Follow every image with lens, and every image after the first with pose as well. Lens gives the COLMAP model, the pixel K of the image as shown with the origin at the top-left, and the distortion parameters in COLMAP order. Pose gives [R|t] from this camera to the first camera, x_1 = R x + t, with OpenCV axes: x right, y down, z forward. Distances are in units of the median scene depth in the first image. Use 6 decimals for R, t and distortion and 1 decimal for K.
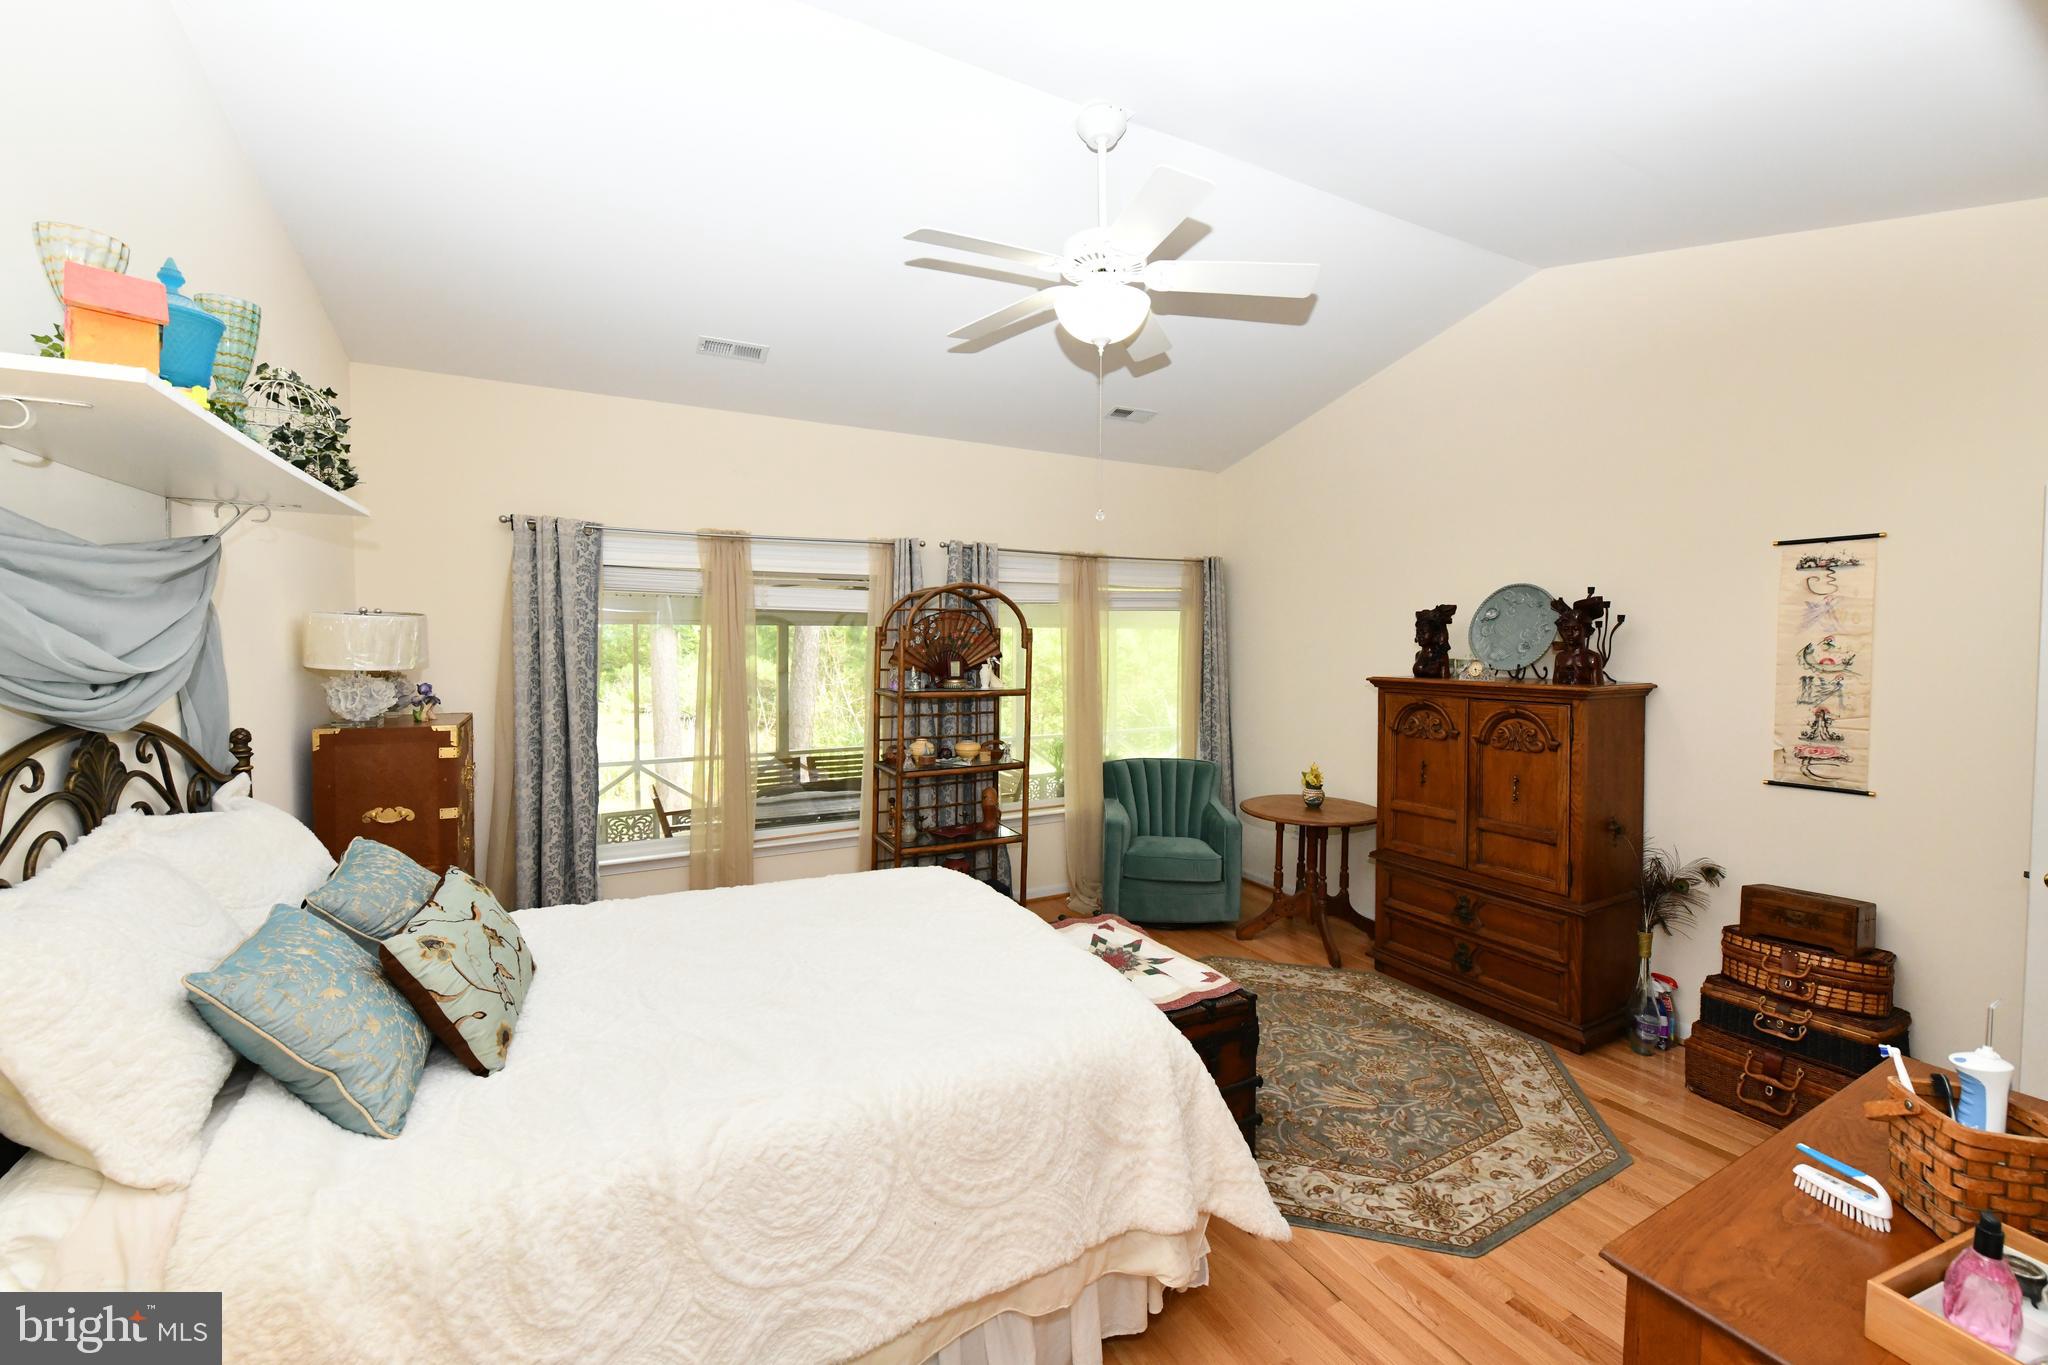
lens RADIAL K [[812.4, 0, 1021.4], [0, 812.4, 670.5], [0, 0, 1]] dist [0.001635, 0.000008]
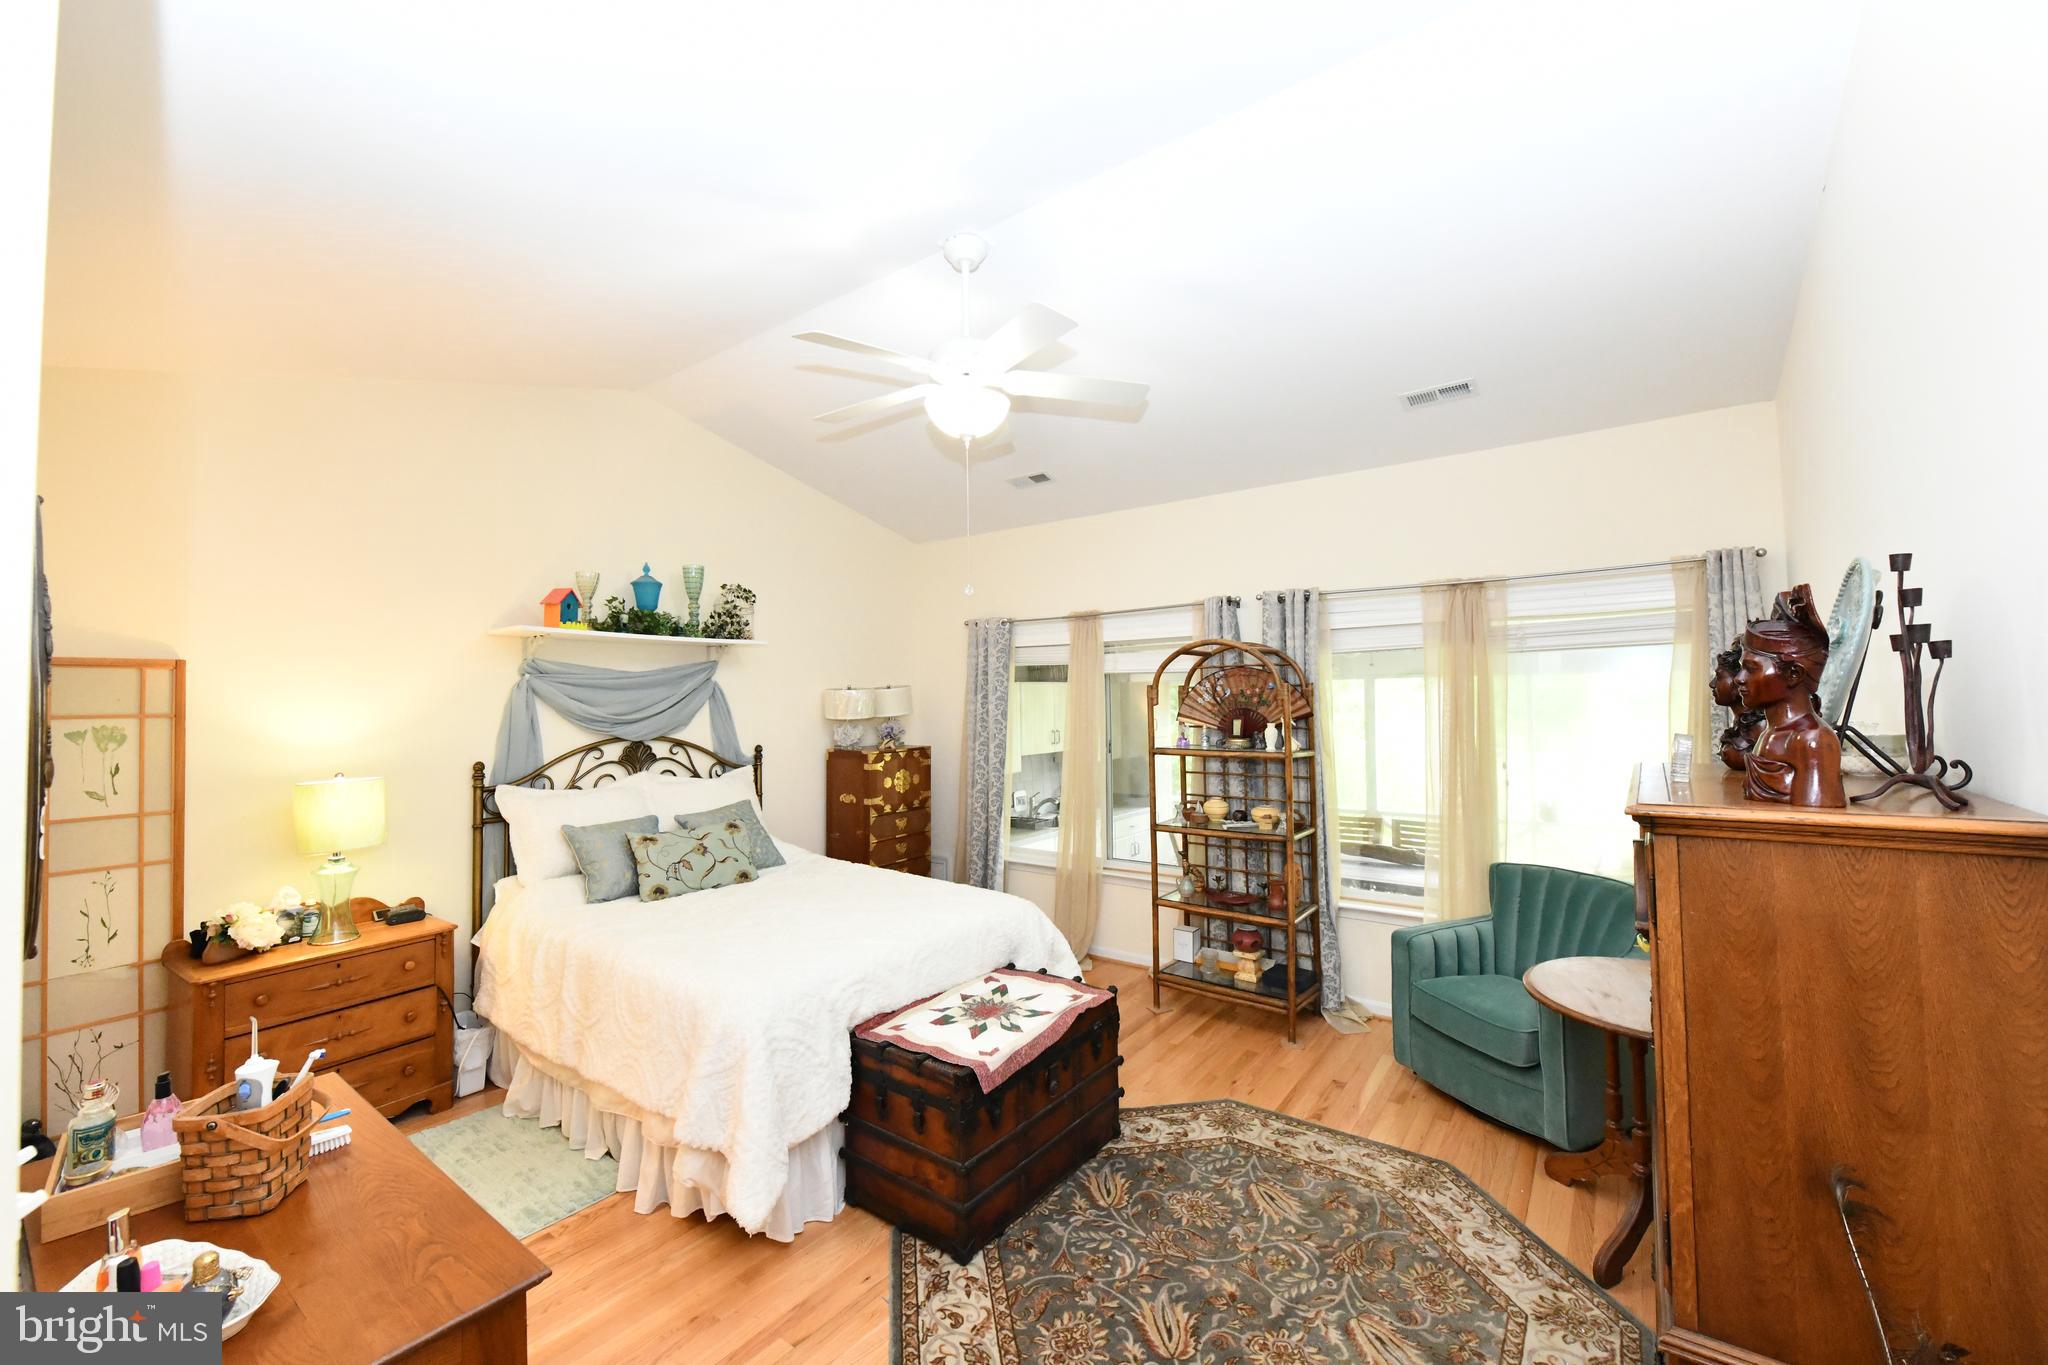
lens RADIAL K [[810.8, 0, 1023.7], [0, 810.8, 670.8], [0, 0, 1]] dist [-0.008422, -0.000007]
pose [[0.427887, -0.038222, -0.903024, 0.790087], [-0.019428, 0.998486, -0.051468, -0.016900], [0.903623, 0.039567, 0.426497, 0.427638]]
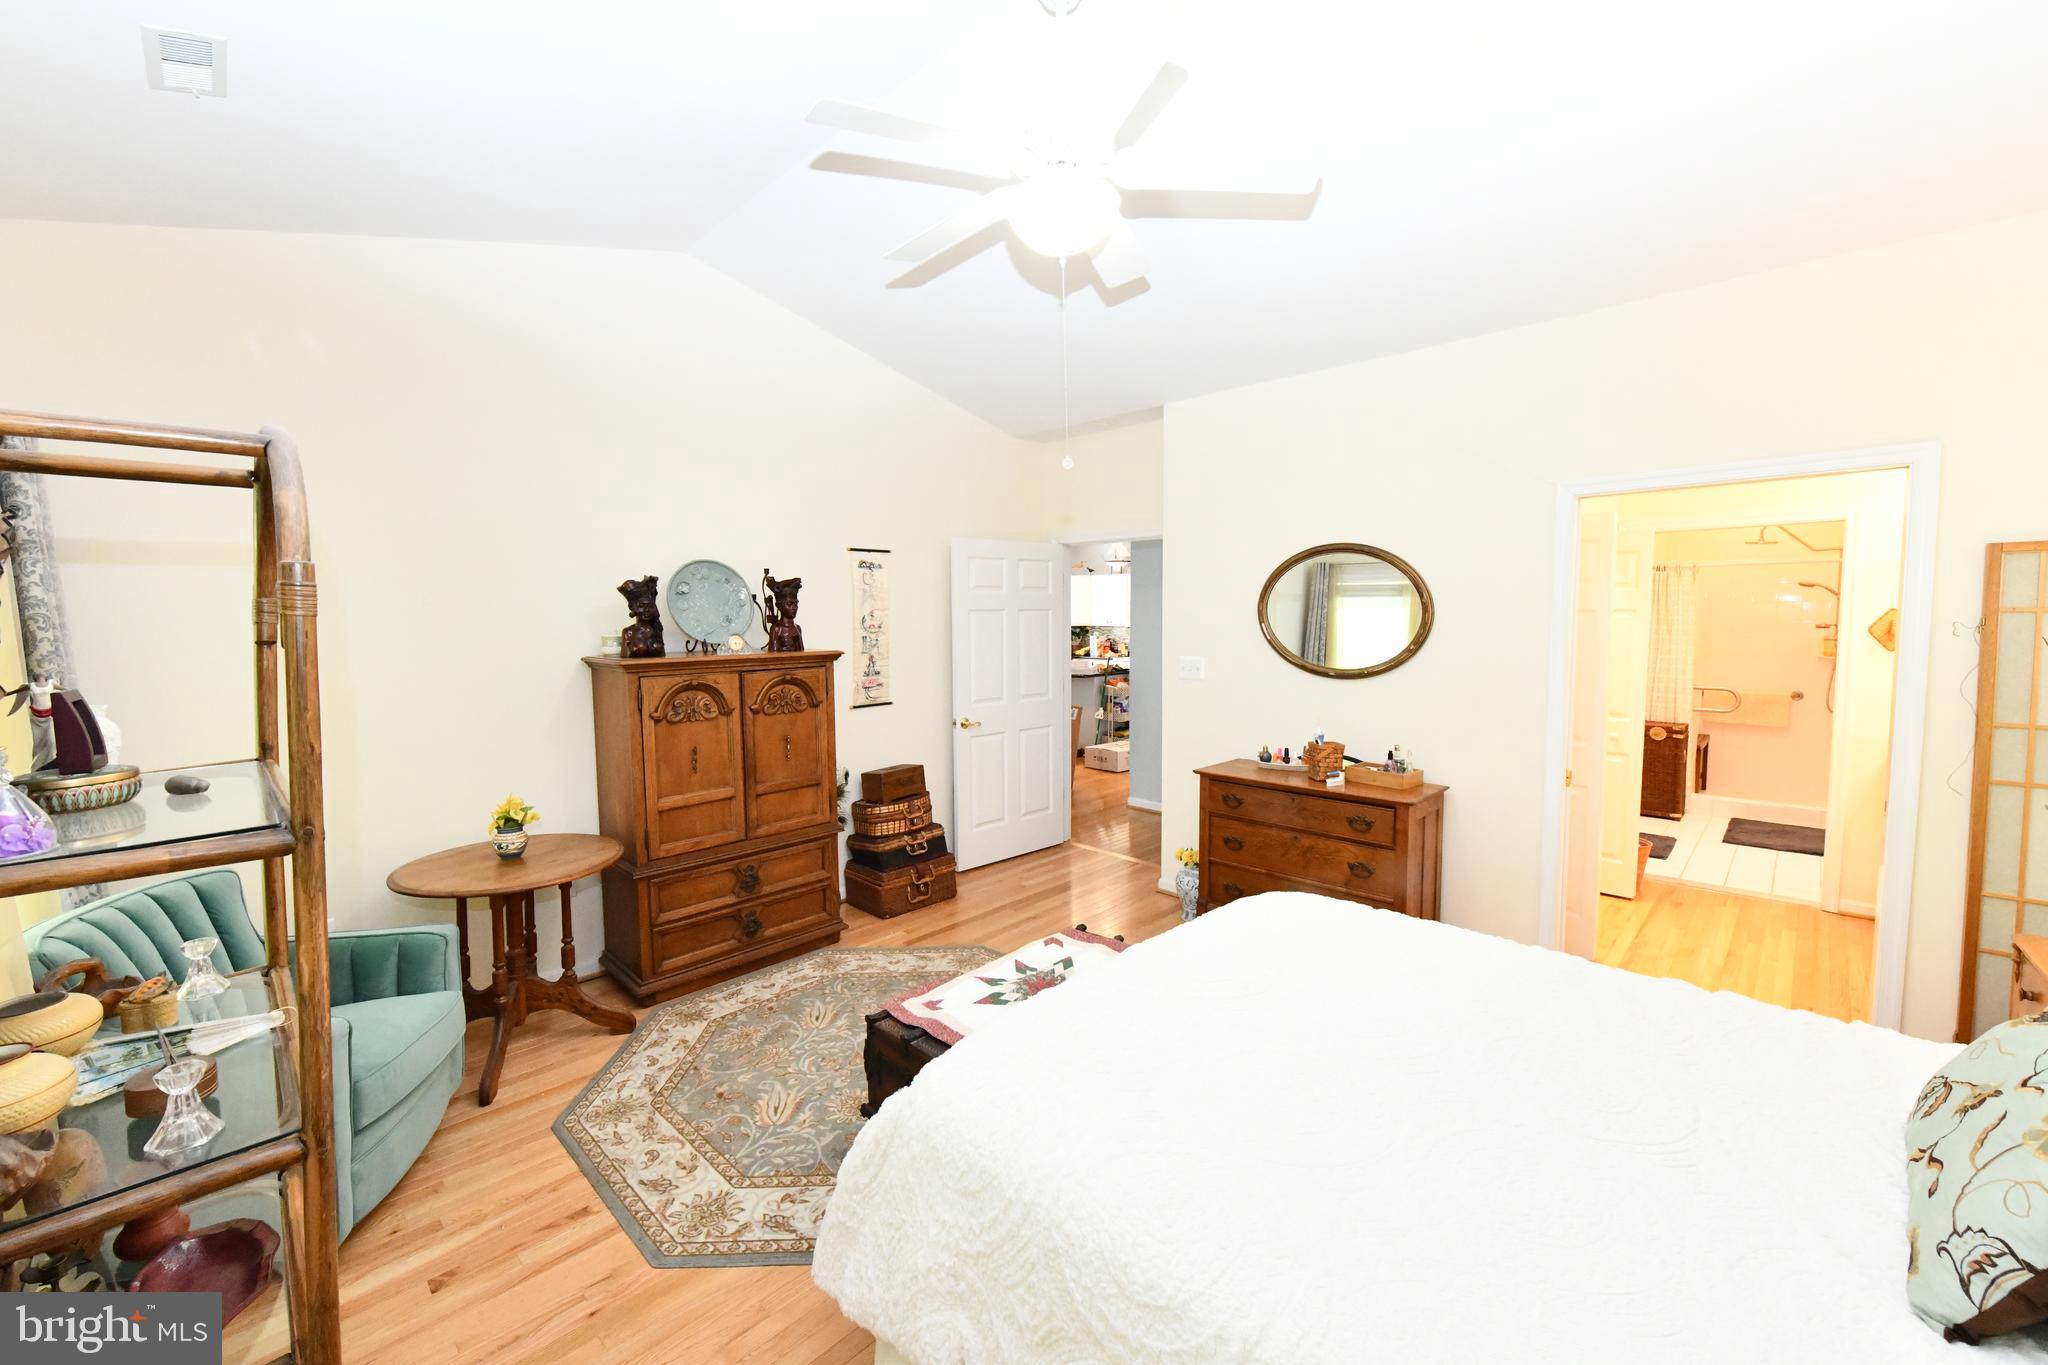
lens RADIAL K [[819.4, 0, 1017.8], [0, 819.4, 677.2], [0, 0, 1]] dist [-0.008888, -0.000057]
pose [[-0.304149, -0.072033, 0.949897, -0.492854], [0.043272, 0.995063, 0.089313, -0.032983], [-0.951641, 0.068269, -0.299531, 0.927701]]
